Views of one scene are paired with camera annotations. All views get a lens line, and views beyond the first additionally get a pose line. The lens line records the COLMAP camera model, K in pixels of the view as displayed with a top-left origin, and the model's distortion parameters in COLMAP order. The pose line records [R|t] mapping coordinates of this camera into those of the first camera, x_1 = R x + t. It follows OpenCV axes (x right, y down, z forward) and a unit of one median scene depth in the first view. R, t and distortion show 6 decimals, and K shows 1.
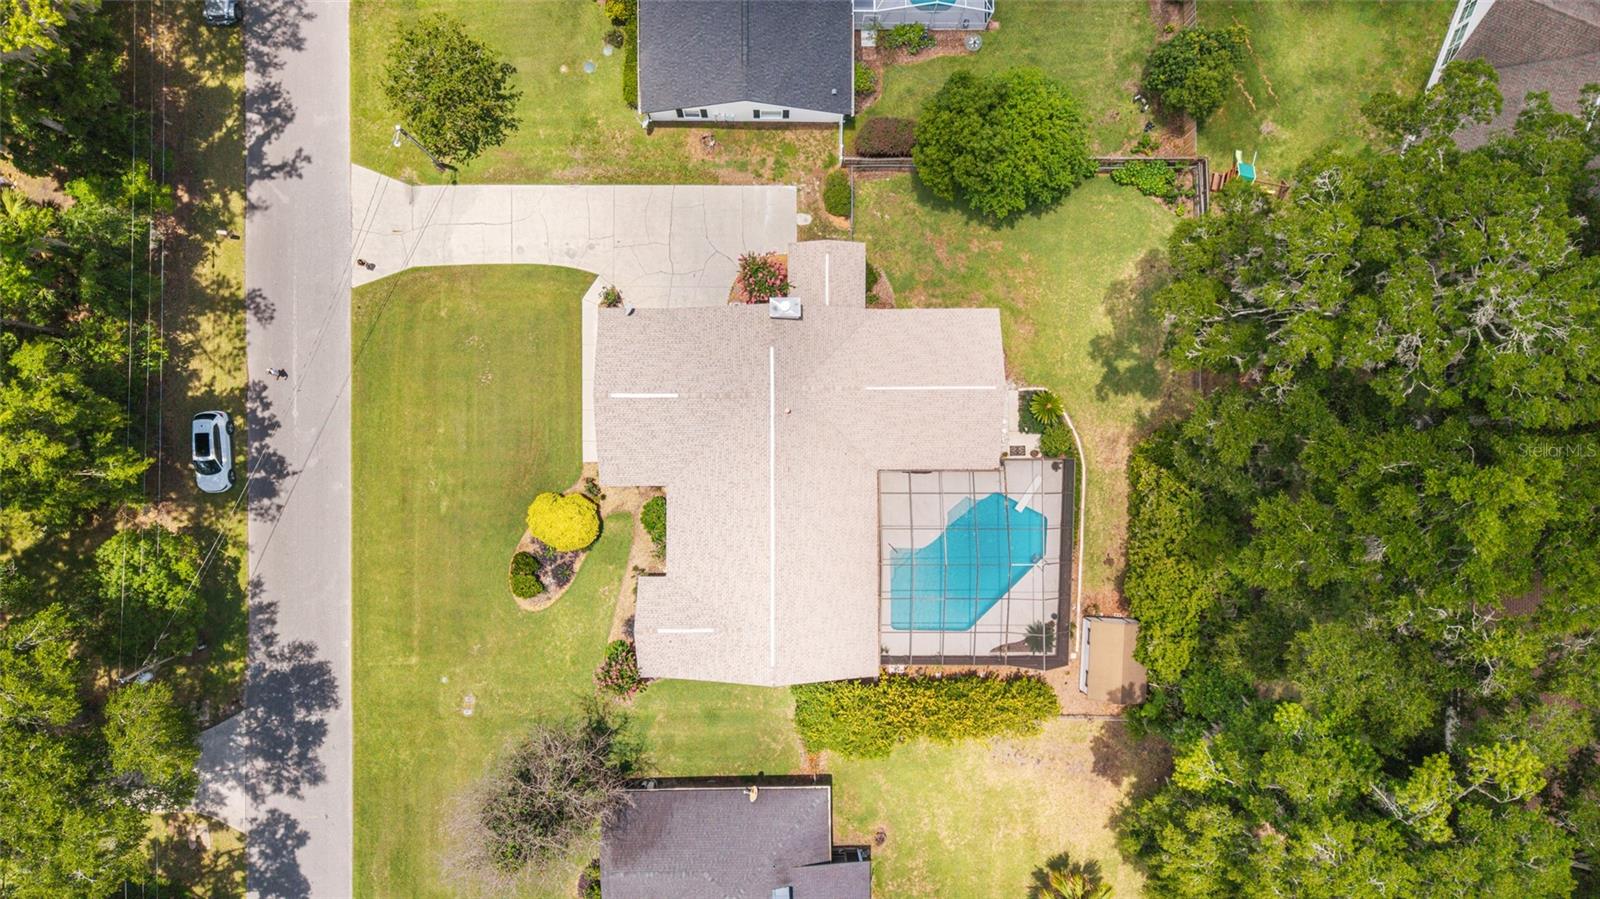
lens RADIAL K [[1068.2, 0, 796.3], [0, 1068.2, 449.9], [0, 0, 1]] dist [-0.004511, 0.001188]
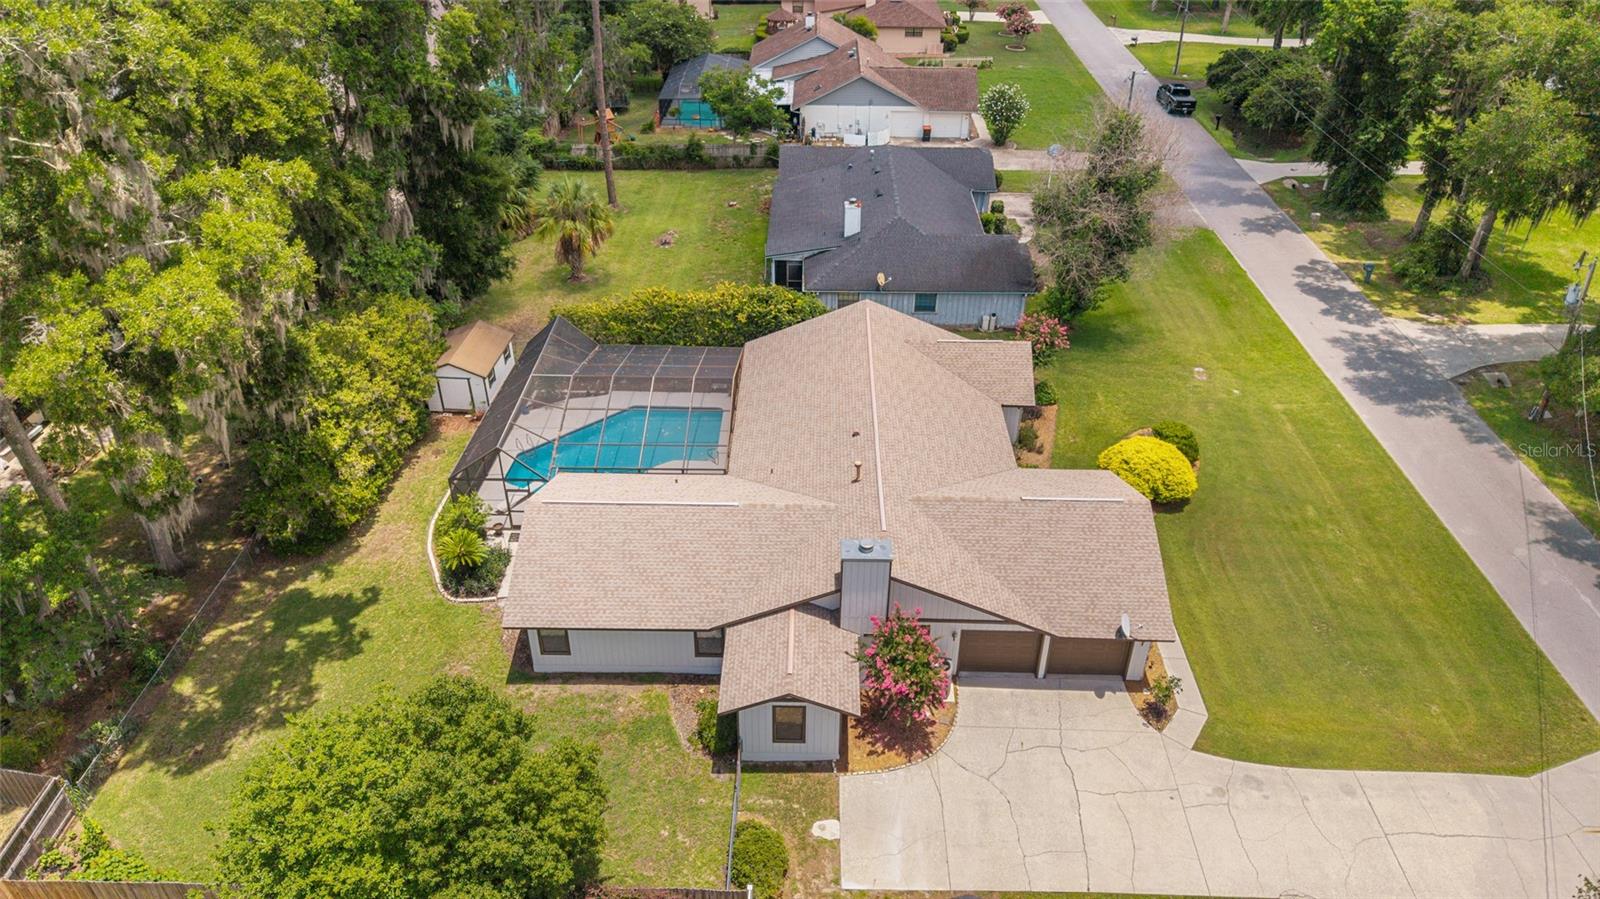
lens RADIAL K [[1068.2, 0, 798.4], [0, 1068.2, 449.1], [0, 0, 1]] dist [-0.004511, 0.001188]
pose [[-0.999421, -0.033816, 0.003736, 0.025093], [0.021914, -0.555865, 0.830983, -0.545566], [-0.026024, 0.830584, 0.556285, 0.557307]]
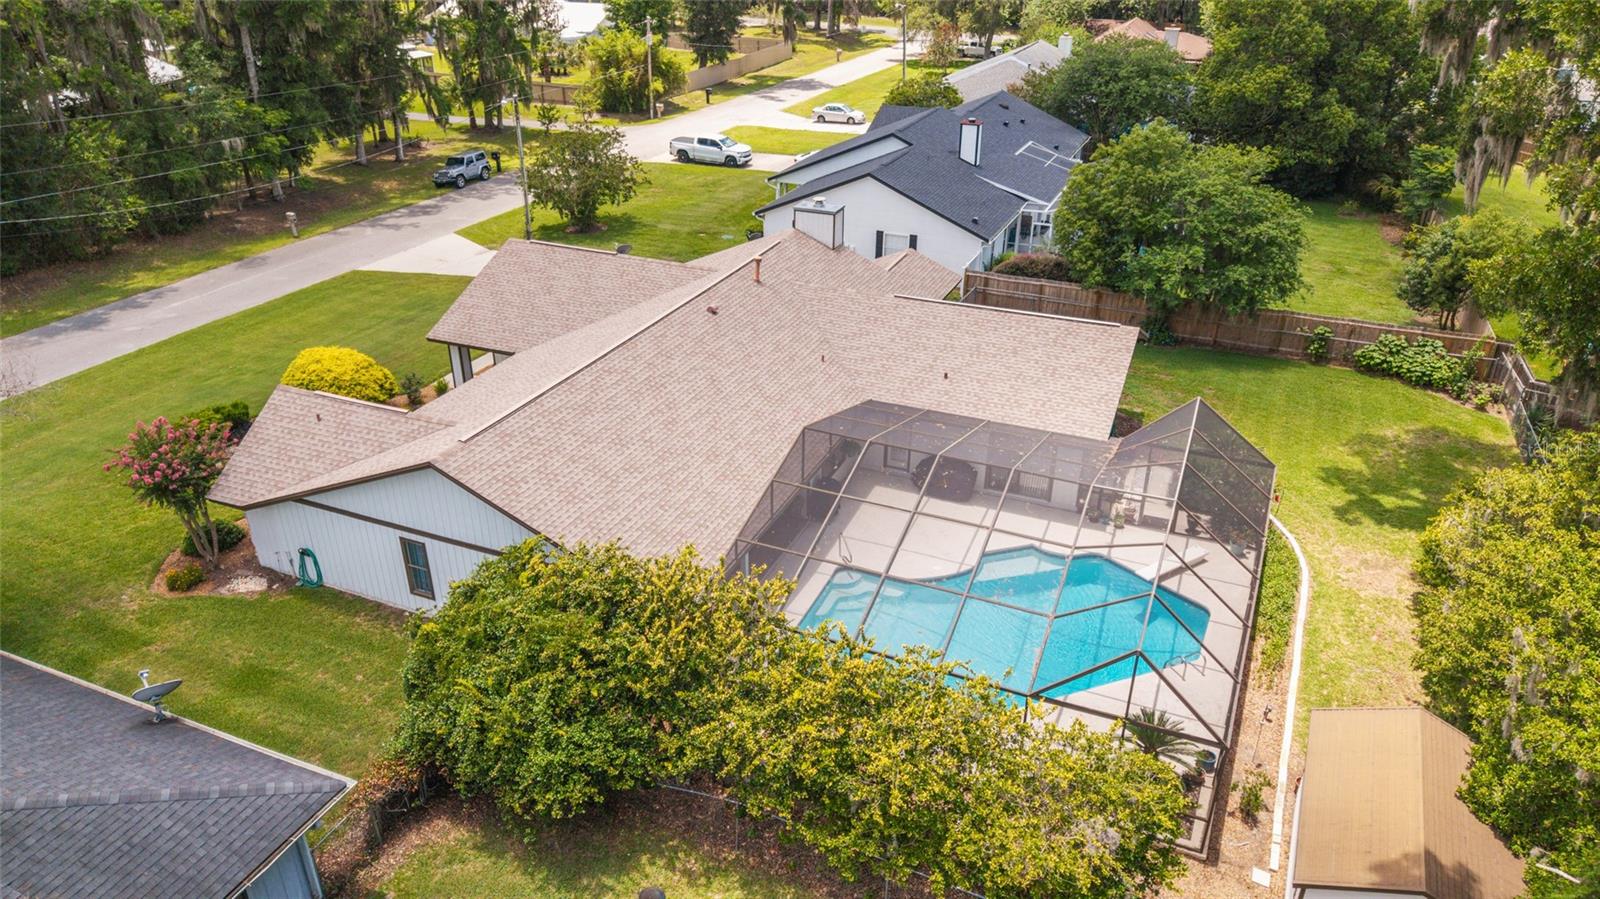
lens RADIAL K [[1068.2, 0, 803.1], [0, 1068.2, 449.9], [0, 0, 1]] dist [-0.004511, 0.001188]
pose [[0.919329, 0.174198, -0.352831, 0.223866], [-0.393300, 0.434686, -0.810162, 0.444441], [0.012242, 0.883574, 0.468132, 0.737654]]
